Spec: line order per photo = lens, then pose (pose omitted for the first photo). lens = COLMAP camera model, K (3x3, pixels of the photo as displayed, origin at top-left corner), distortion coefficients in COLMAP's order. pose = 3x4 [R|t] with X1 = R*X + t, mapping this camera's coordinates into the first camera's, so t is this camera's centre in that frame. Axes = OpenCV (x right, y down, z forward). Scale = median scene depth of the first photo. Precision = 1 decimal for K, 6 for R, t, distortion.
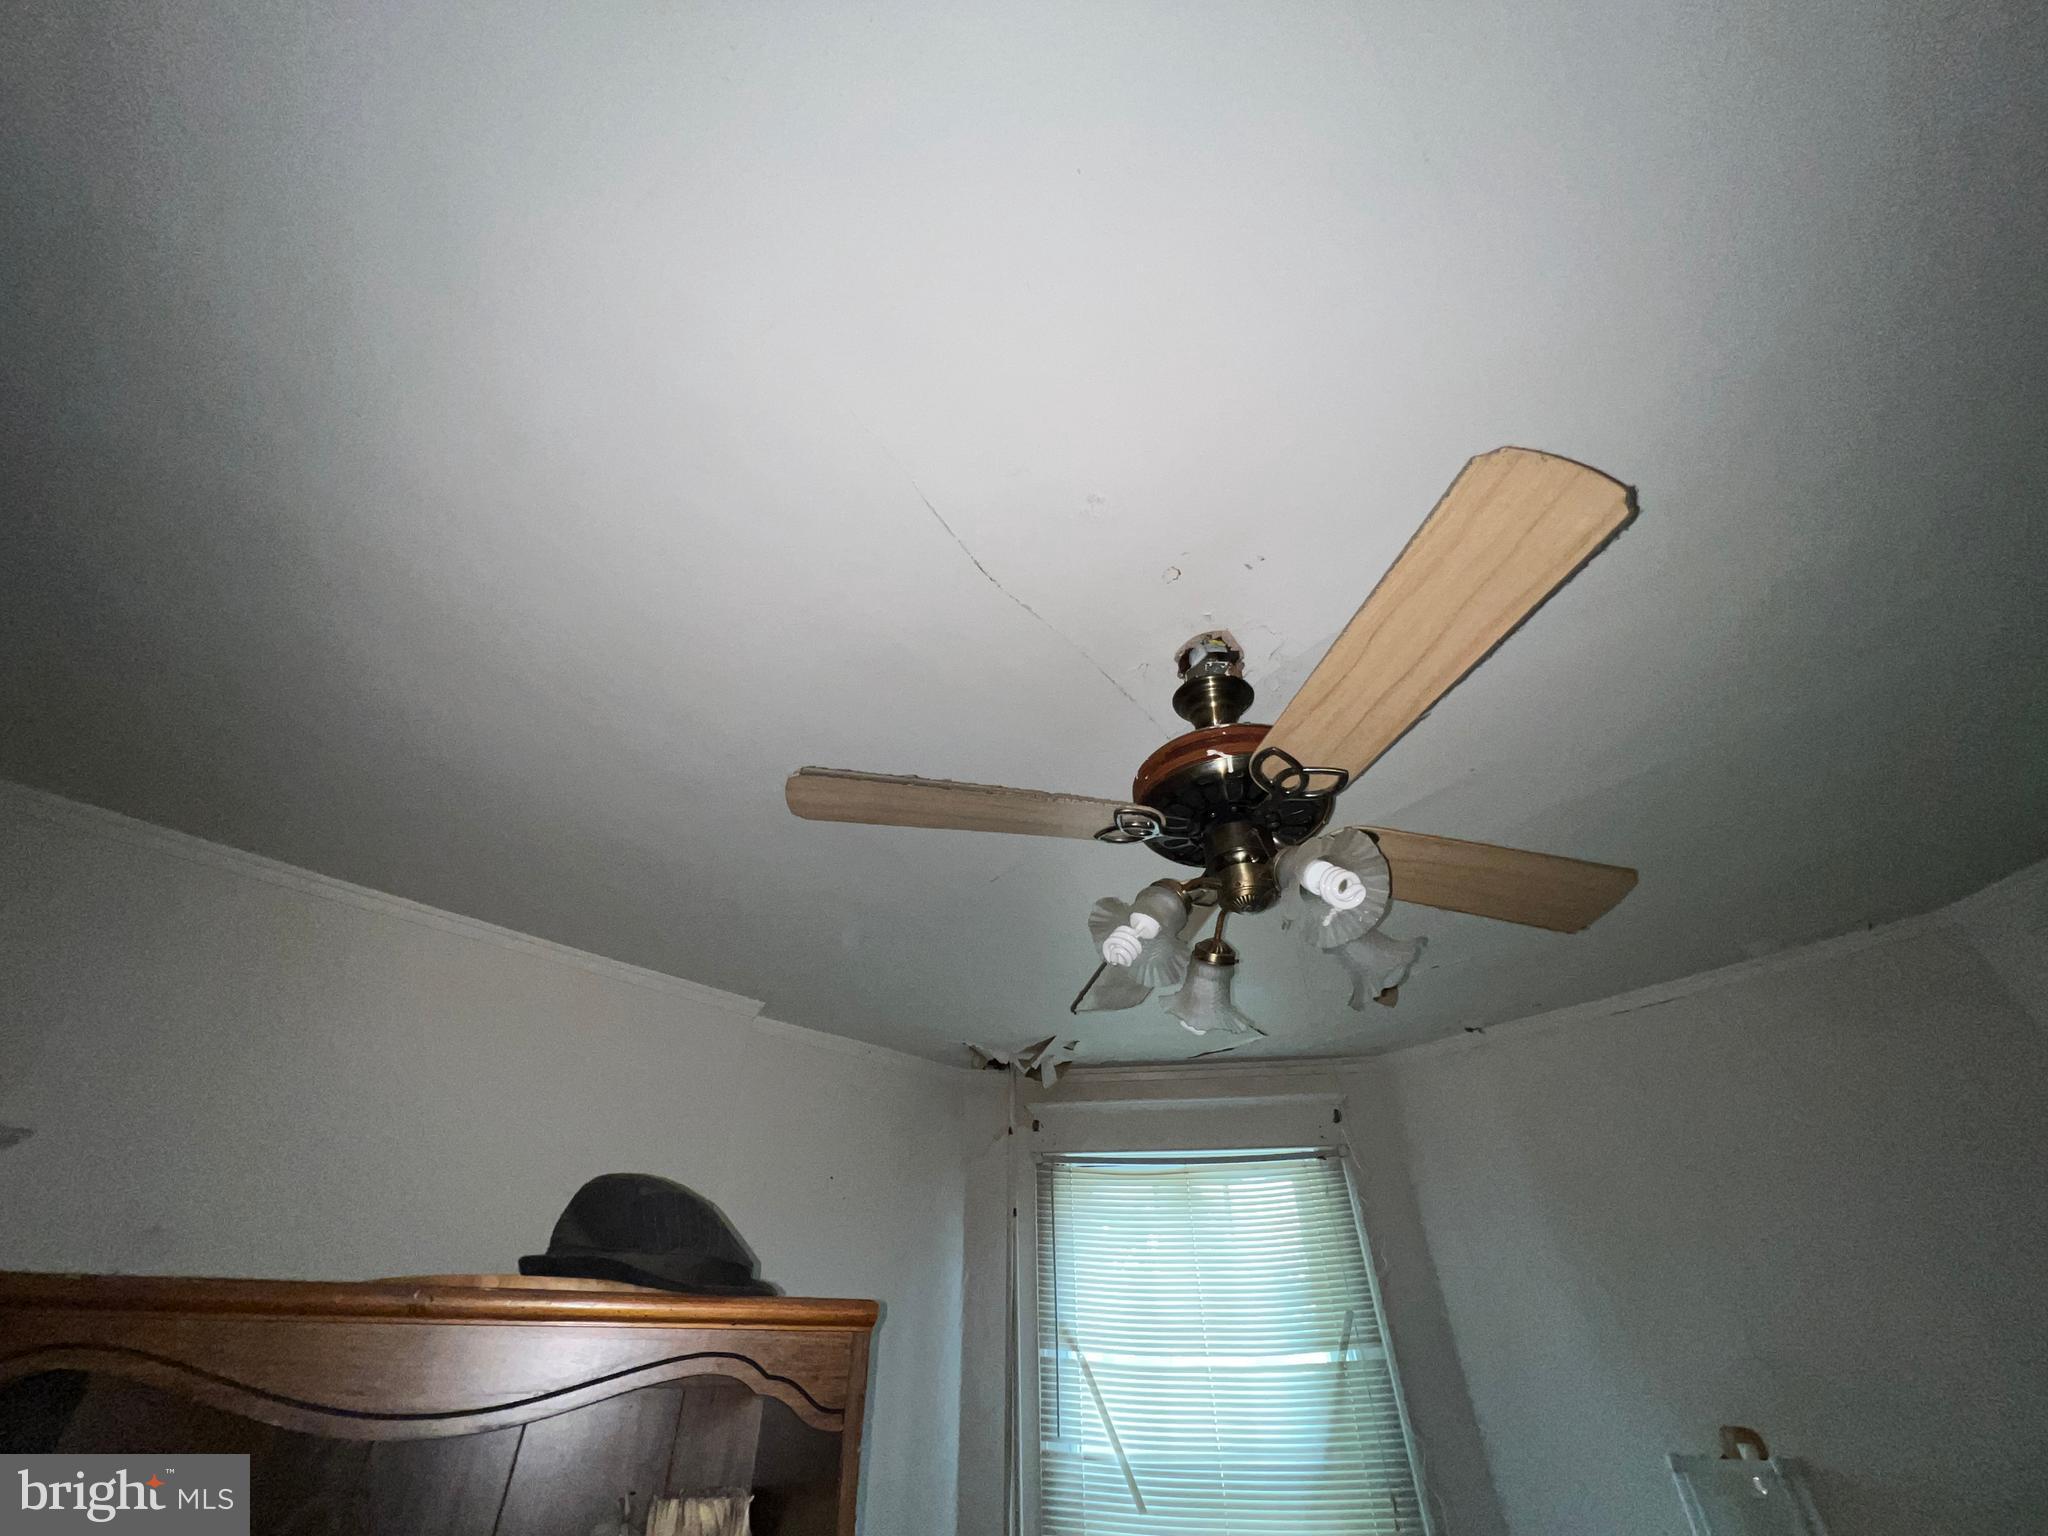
lens RADIAL K [[824.1, 0, 1026.7], [0, 824.1, 767.5], [0, 0, 1]] dist [-0.000375, -0.000282]
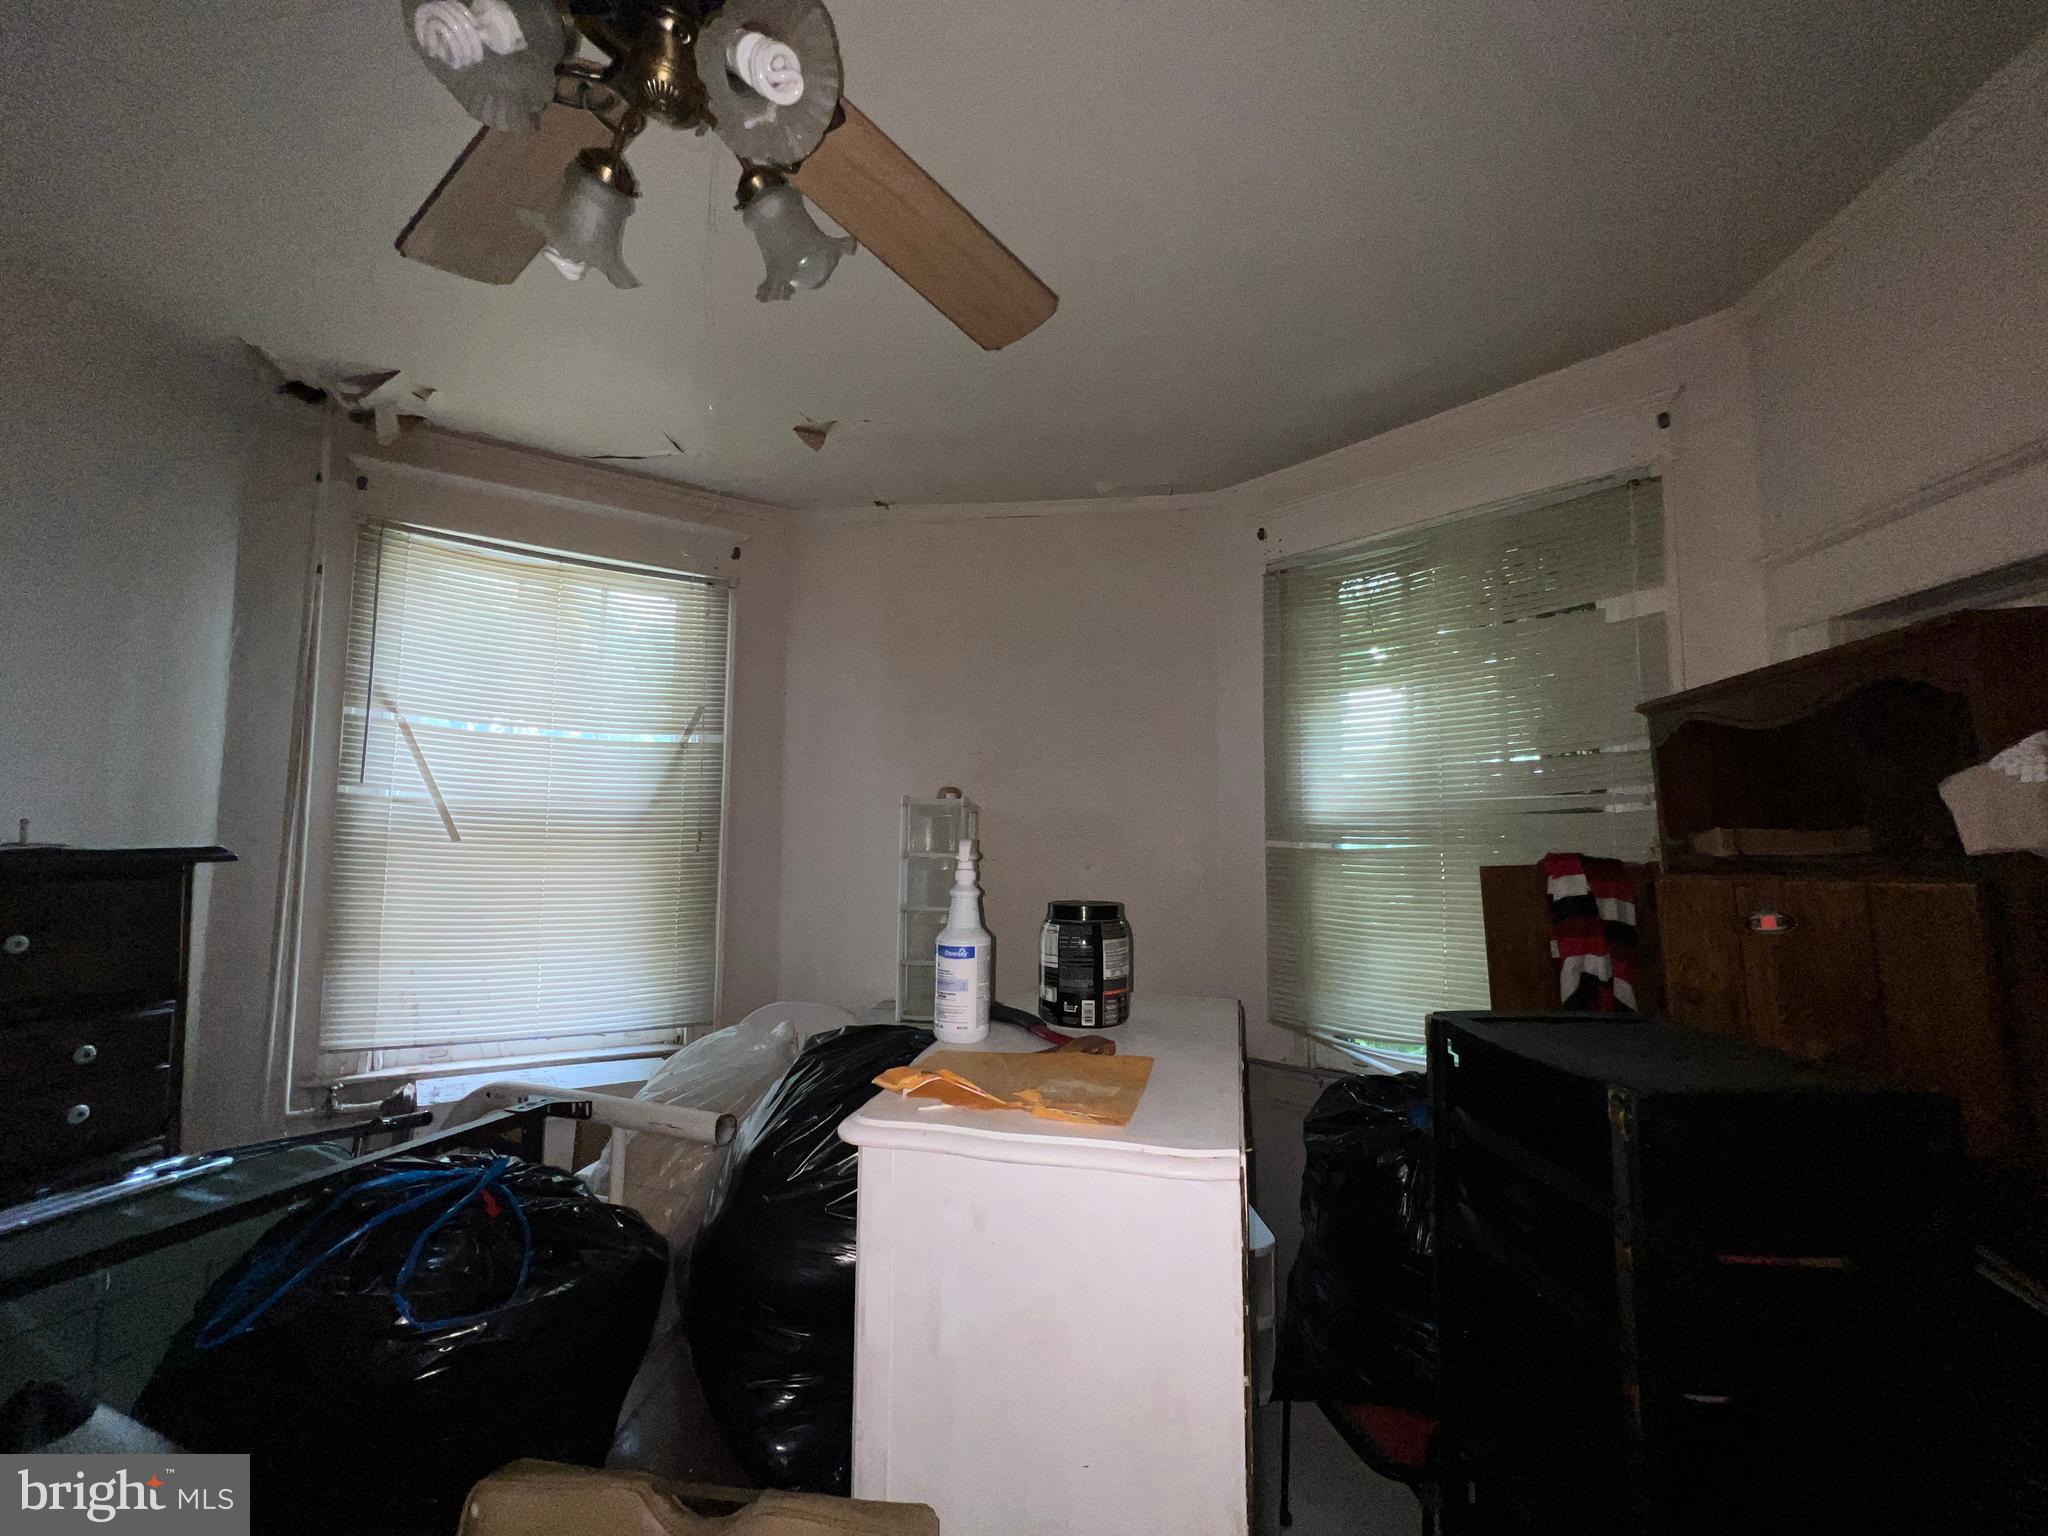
lens RADIAL K [[824.1, 0, 1024.6], [0, 824.1, 769.9], [0, 0, 1]] dist [-0.000375, -0.000282]
pose [[0.777857, 0.067508, 0.624805, 0.038211], [-0.397958, 0.822385, 0.406586, 0.097760], [-0.486382, -0.564912, 0.666563, -0.013498]]
